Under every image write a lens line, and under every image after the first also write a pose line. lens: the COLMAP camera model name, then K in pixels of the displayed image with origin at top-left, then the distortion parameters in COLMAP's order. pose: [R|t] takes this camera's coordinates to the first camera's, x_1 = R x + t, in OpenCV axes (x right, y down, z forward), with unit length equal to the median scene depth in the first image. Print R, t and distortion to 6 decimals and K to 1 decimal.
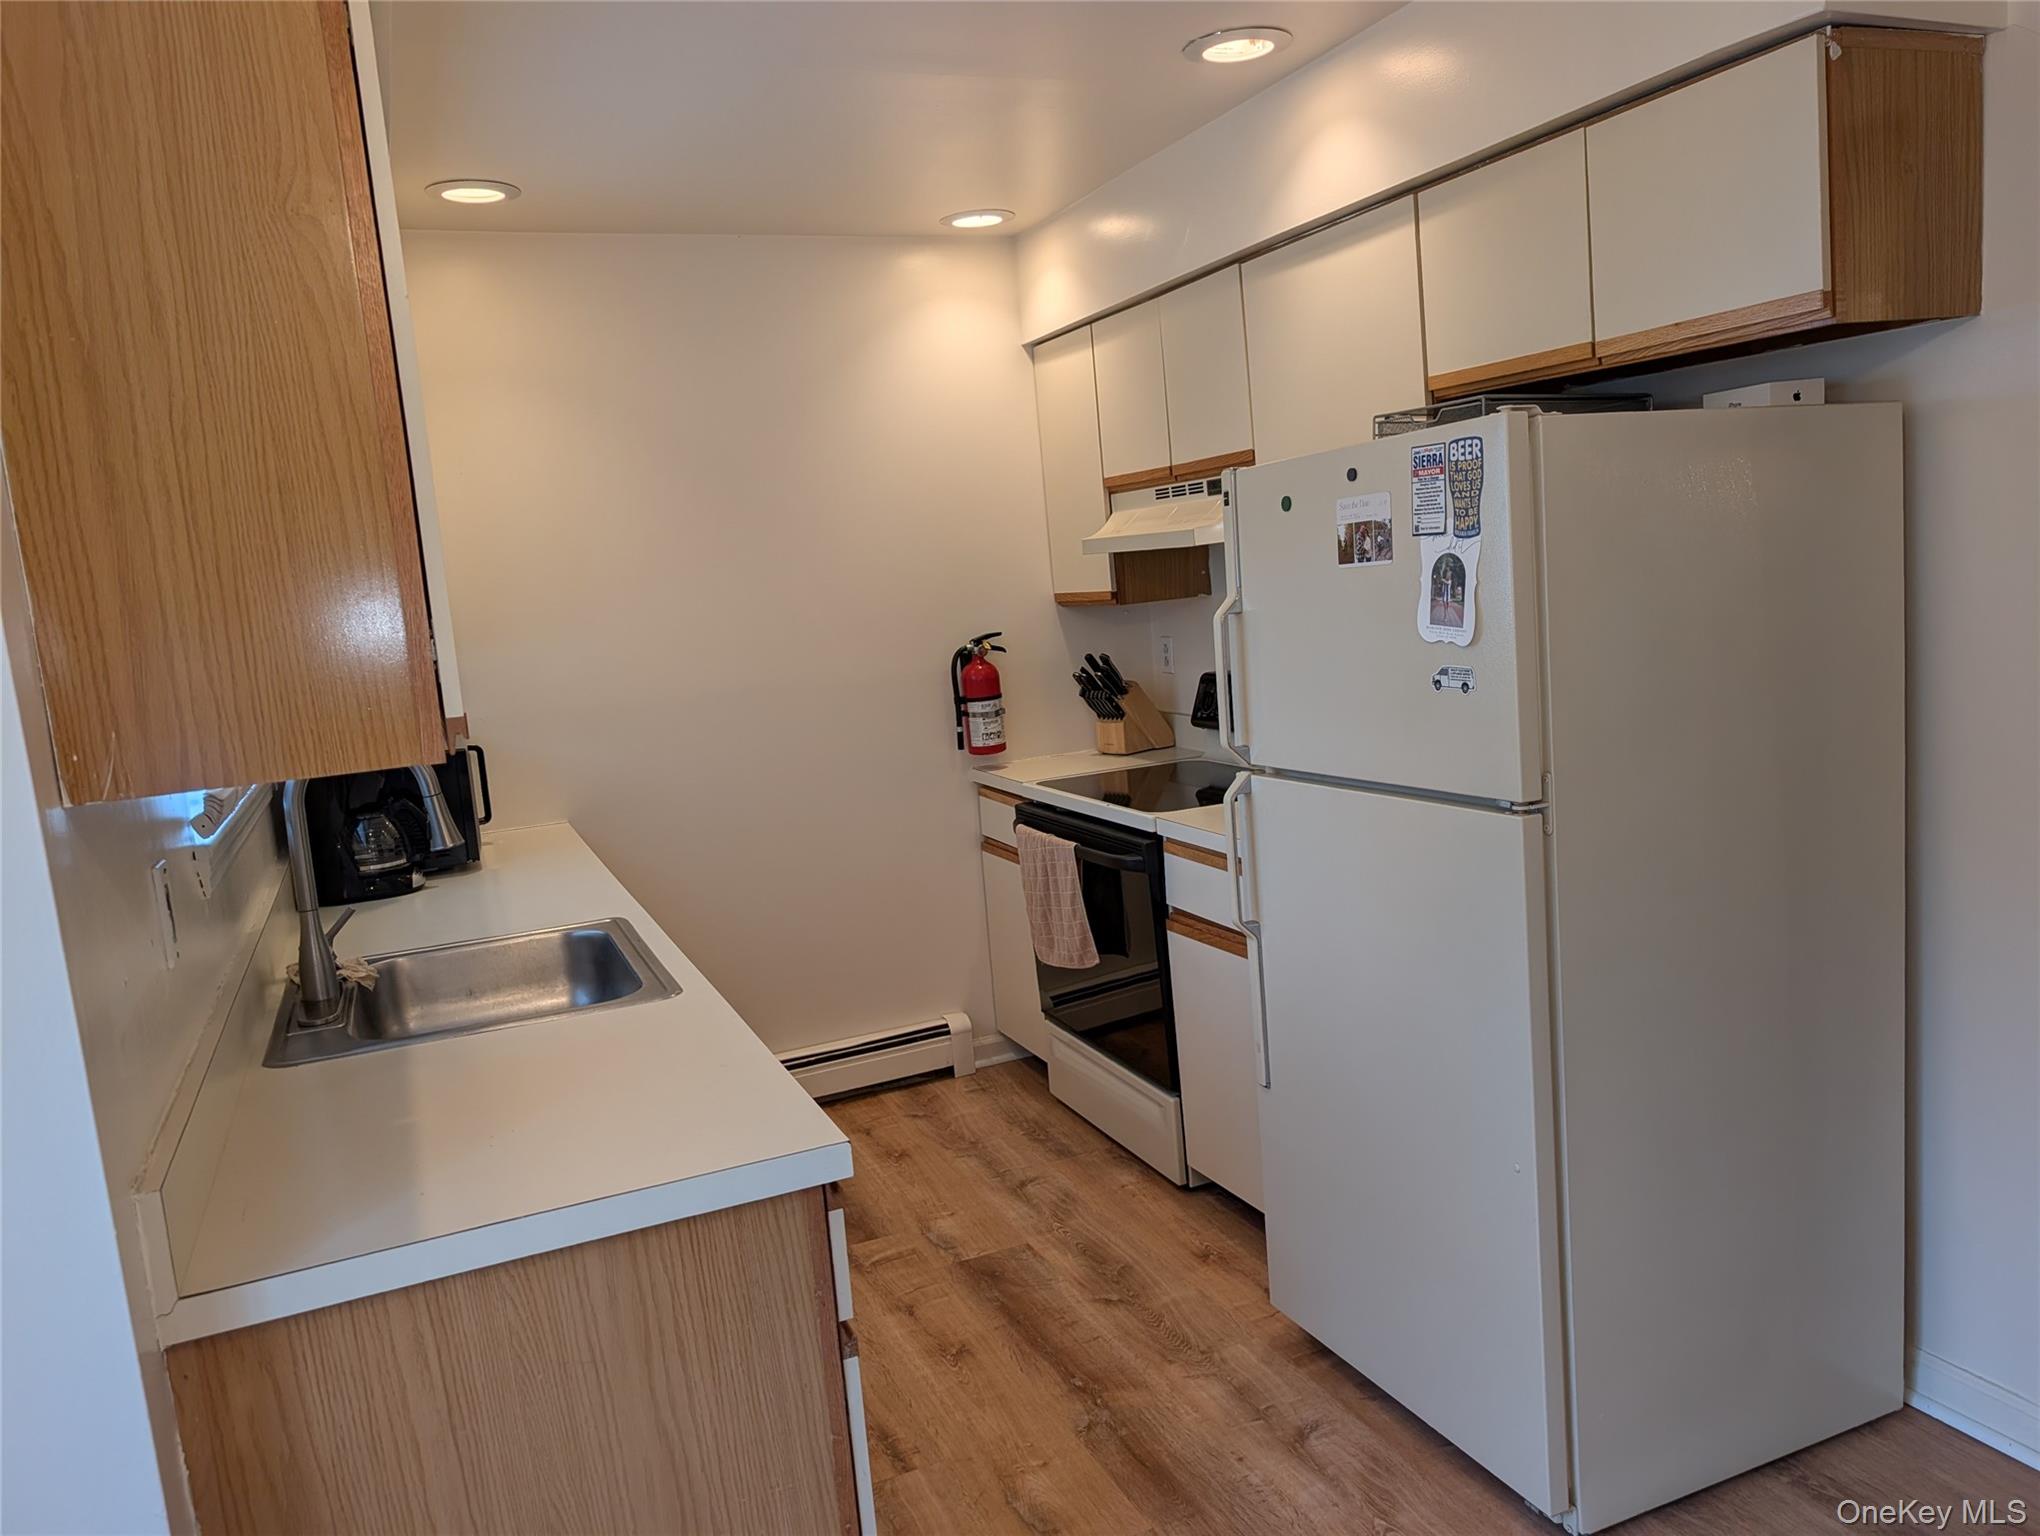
lens RADIAL K [[1478.4, 0, 1023.7], [0, 1478.4, 779.5], [0, 0, 1]] dist [0.022458, -0.018895]
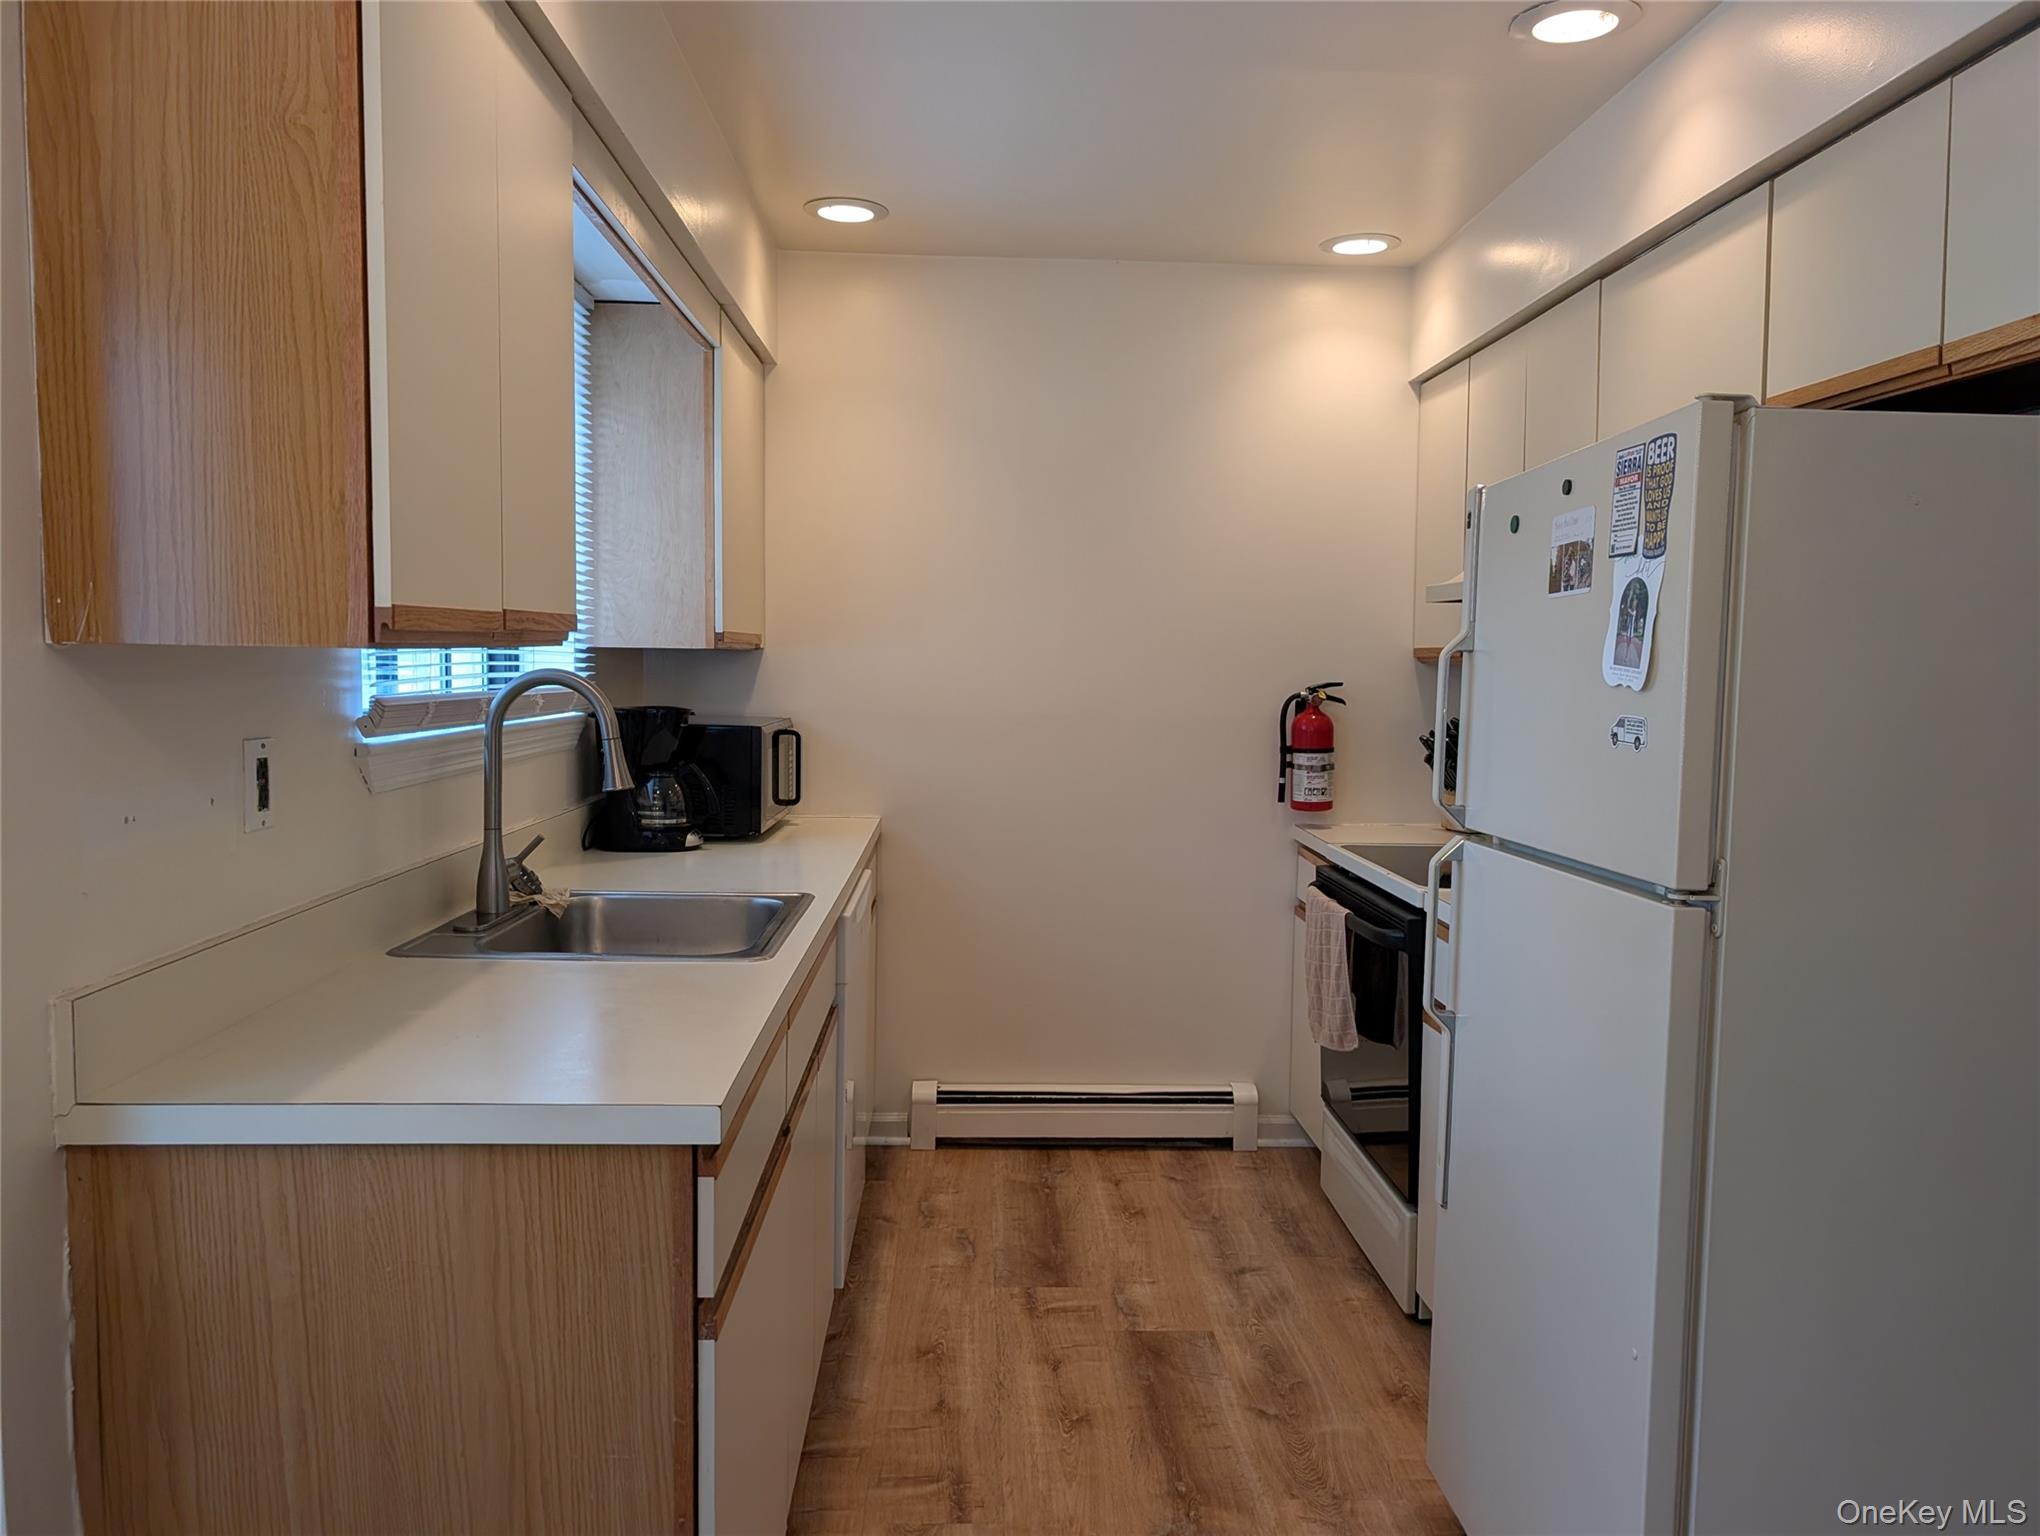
lens RADIAL K [[1478.4, 0, 1021.4], [0, 1478.4, 780.0], [0, 0, 1]] dist [0.022458, -0.018895]
pose [[0.928062, 0.125279, -0.350723, 0.246406], [-0.143033, 0.989400, -0.025069, 0.024141], [0.343865, 0.073431, 0.936143, 0.114364]]
